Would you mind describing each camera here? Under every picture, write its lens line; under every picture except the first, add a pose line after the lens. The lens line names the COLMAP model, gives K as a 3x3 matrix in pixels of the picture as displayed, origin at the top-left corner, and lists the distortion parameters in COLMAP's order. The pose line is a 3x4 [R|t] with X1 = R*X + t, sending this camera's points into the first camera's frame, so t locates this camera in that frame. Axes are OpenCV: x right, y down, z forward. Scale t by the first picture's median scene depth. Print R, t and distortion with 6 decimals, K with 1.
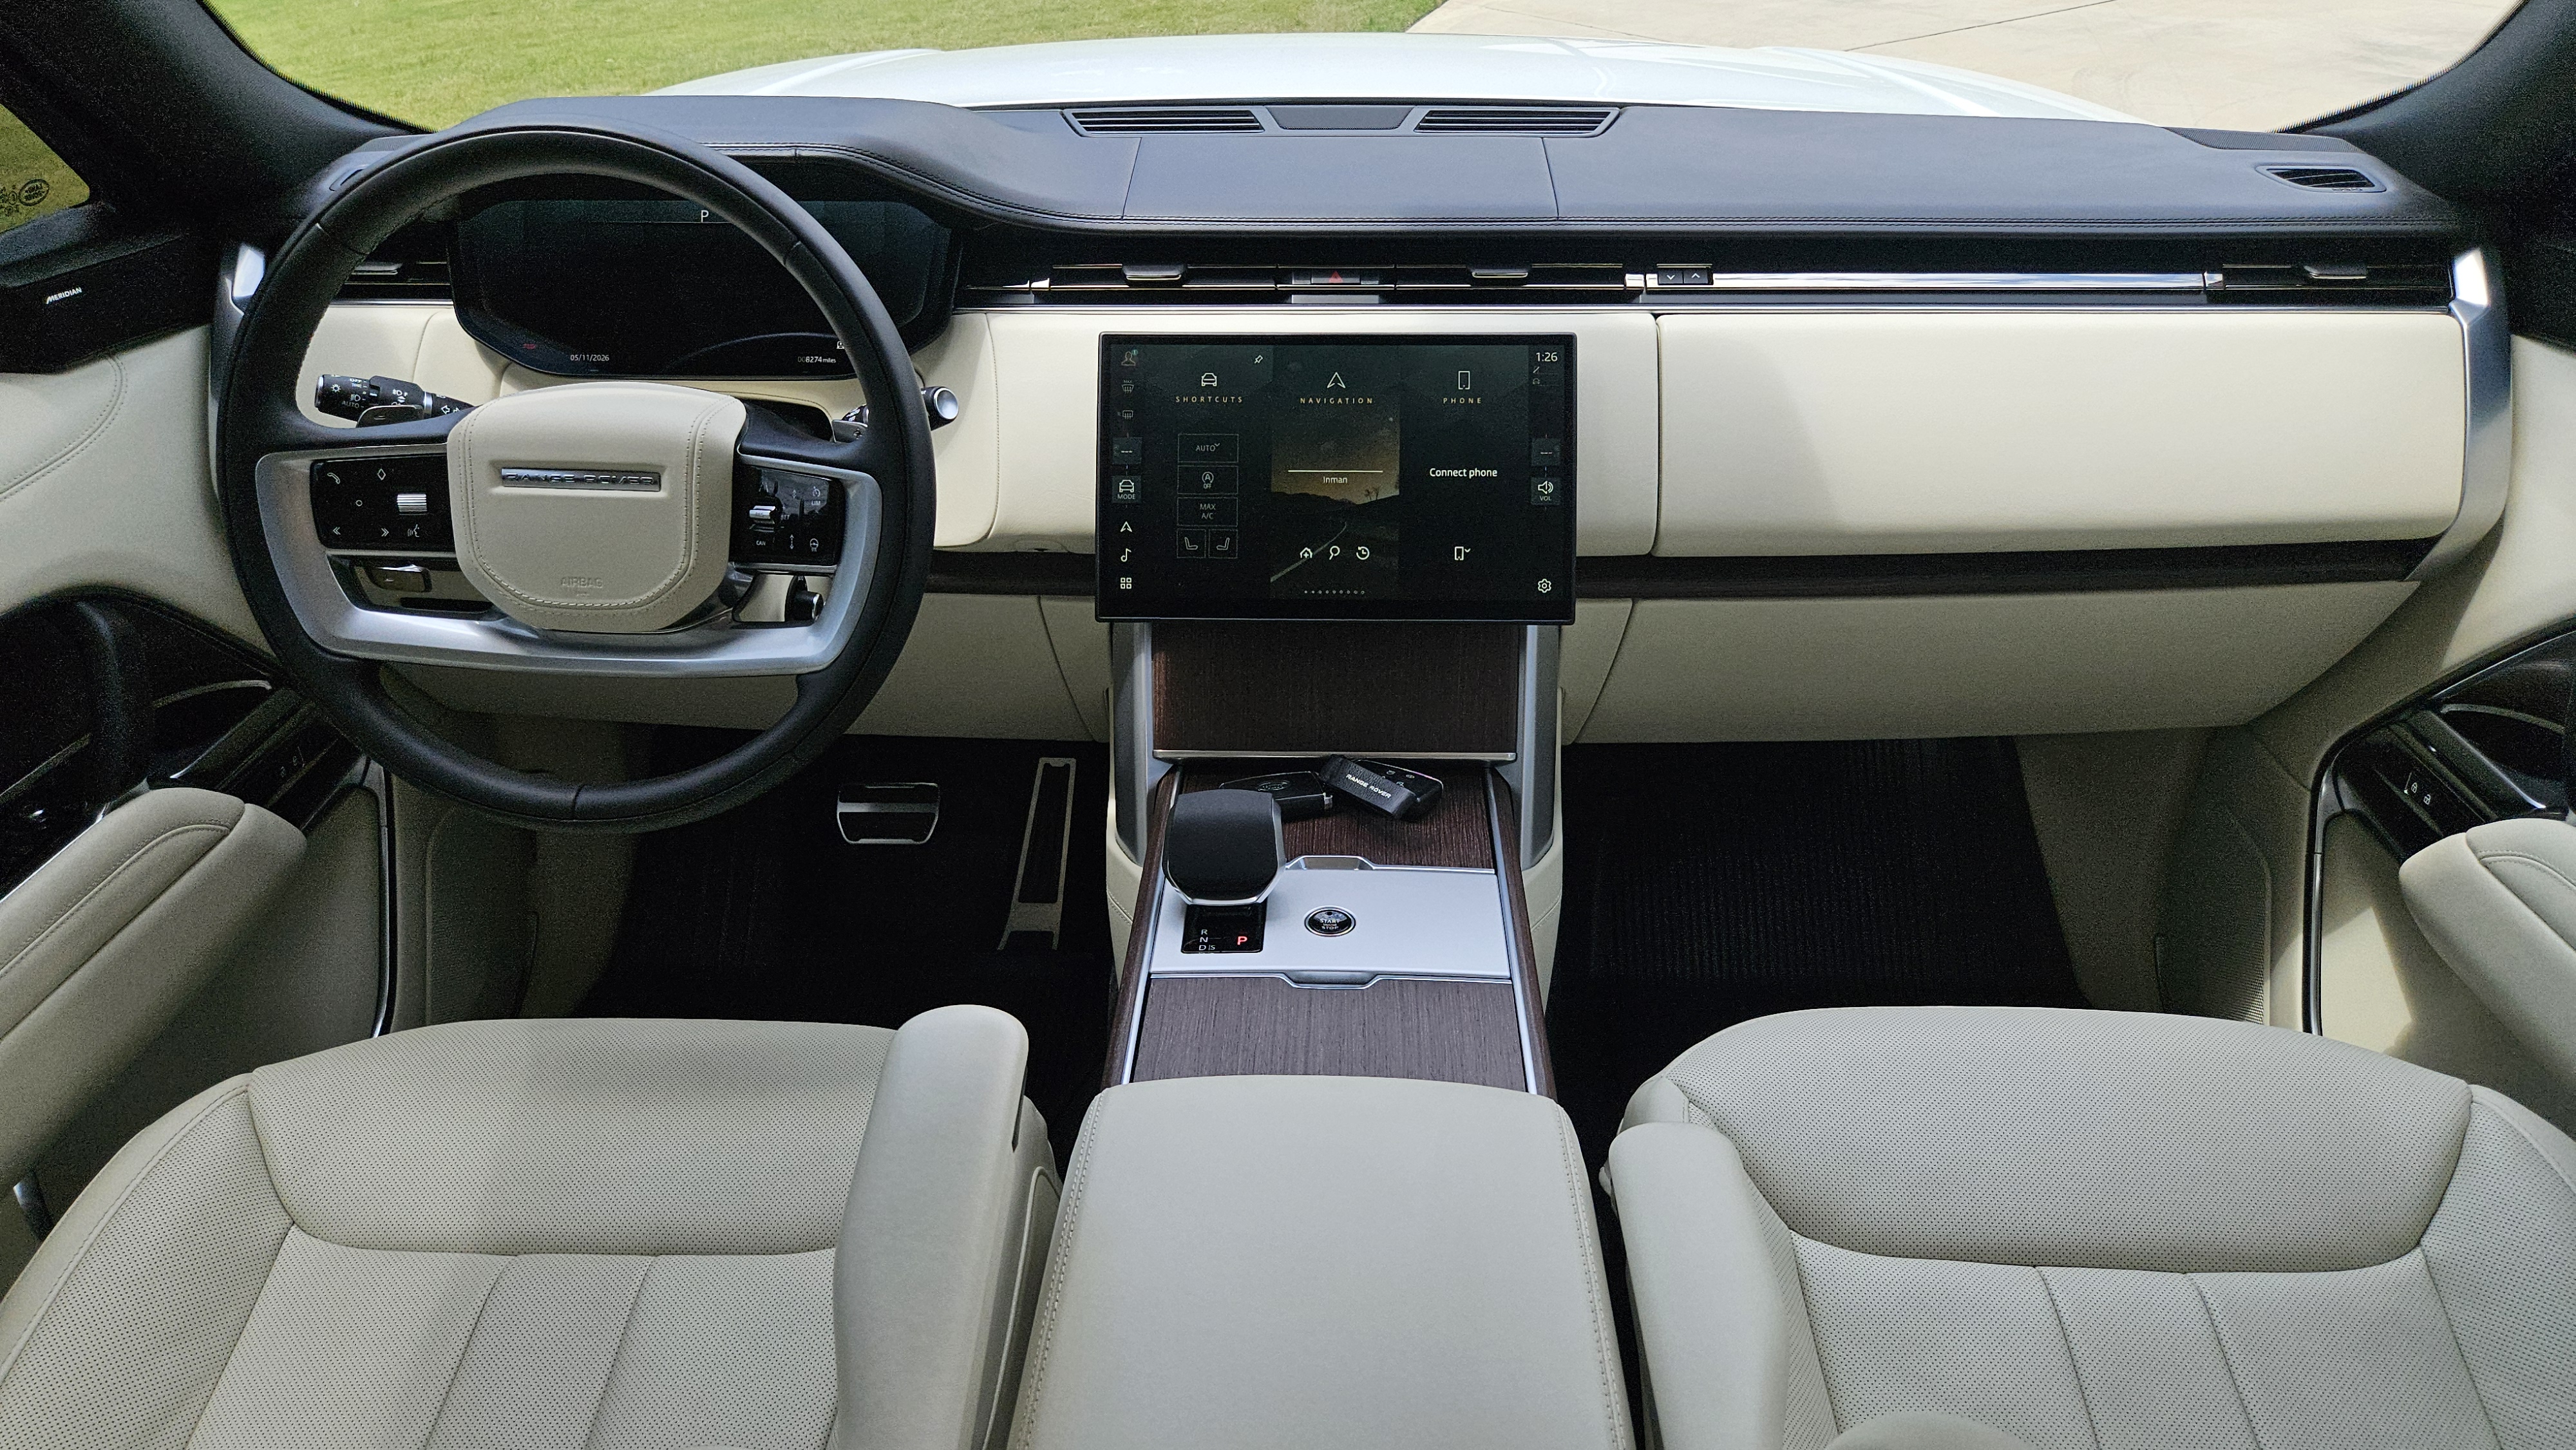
lens RADIAL K [[1731.1, 0, 1288.0], [0, 1731.1, 725.0], [0, 0, 1]] dist [0.020130, 0.001938]
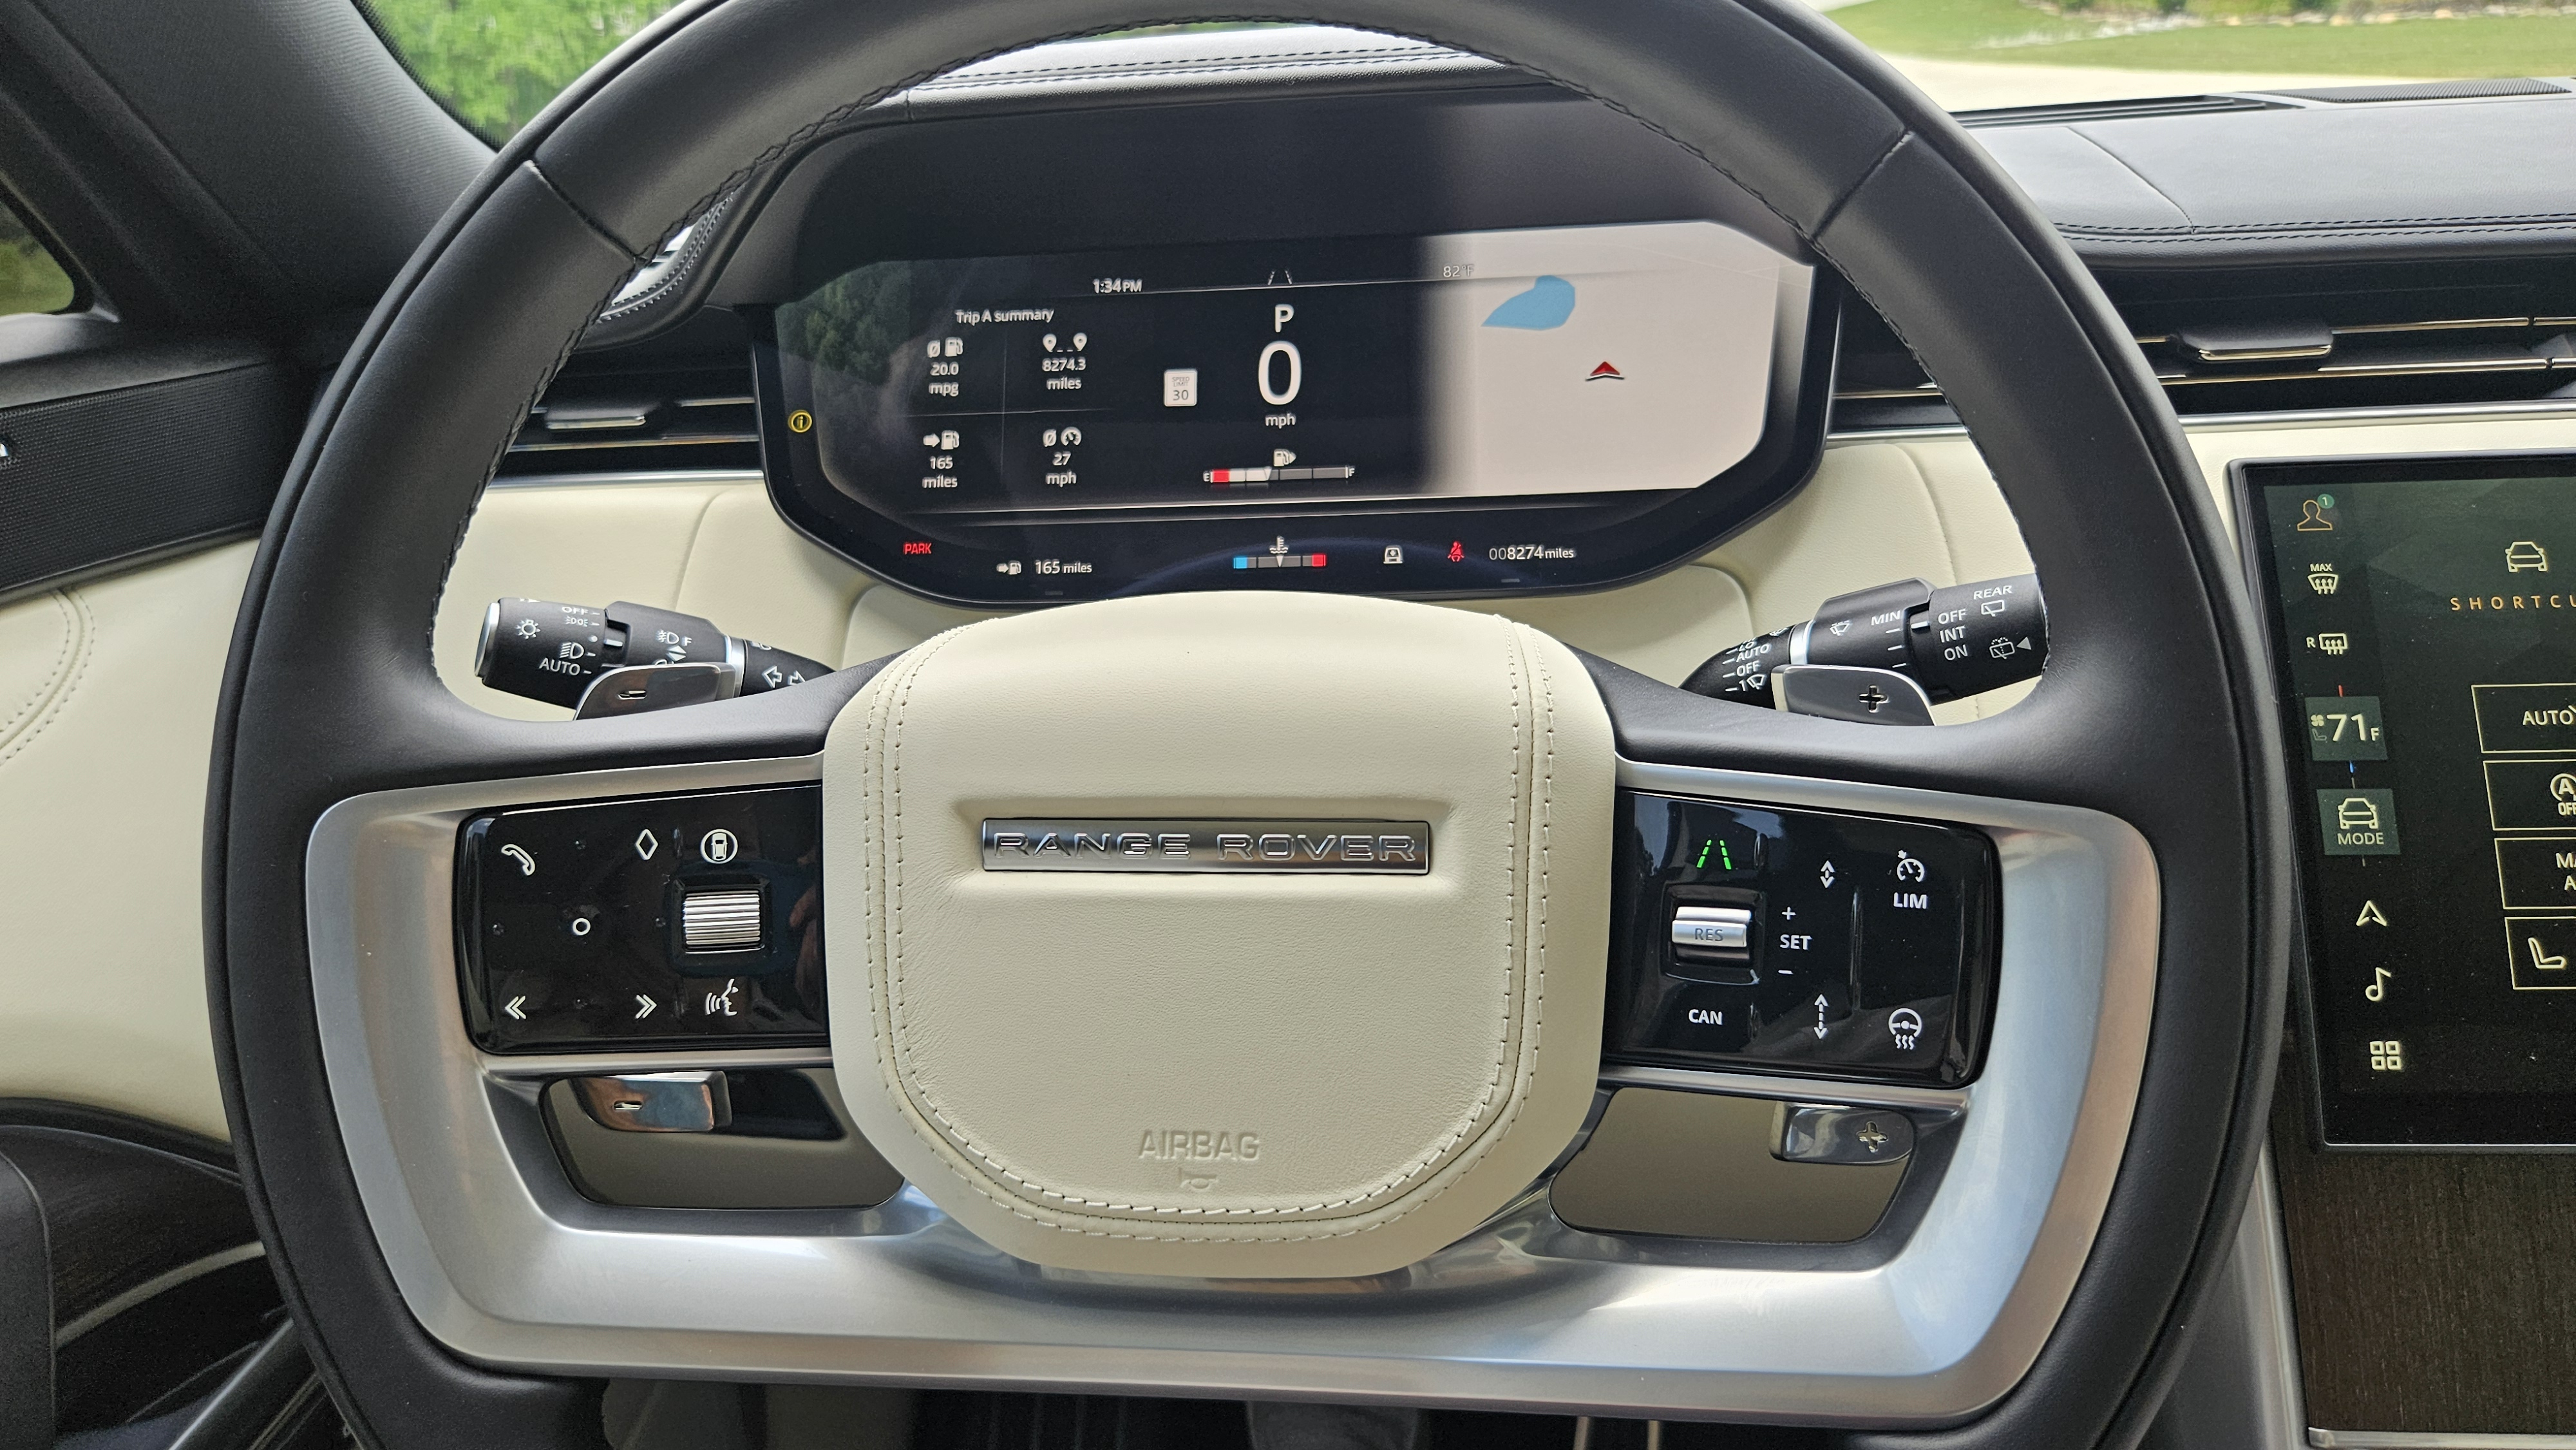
lens RADIAL K [[1777.6, 0, 1282.9], [0, 1777.6, 708.7], [0, 0, 1]] dist [0.022757, -0.007119]
pose [[0.997573, -0.026918, -0.064220, -0.347034], [0.015209, 0.984221, -0.176289, -0.099510], [0.067952, 0.174884, 0.982241, 0.610678]]
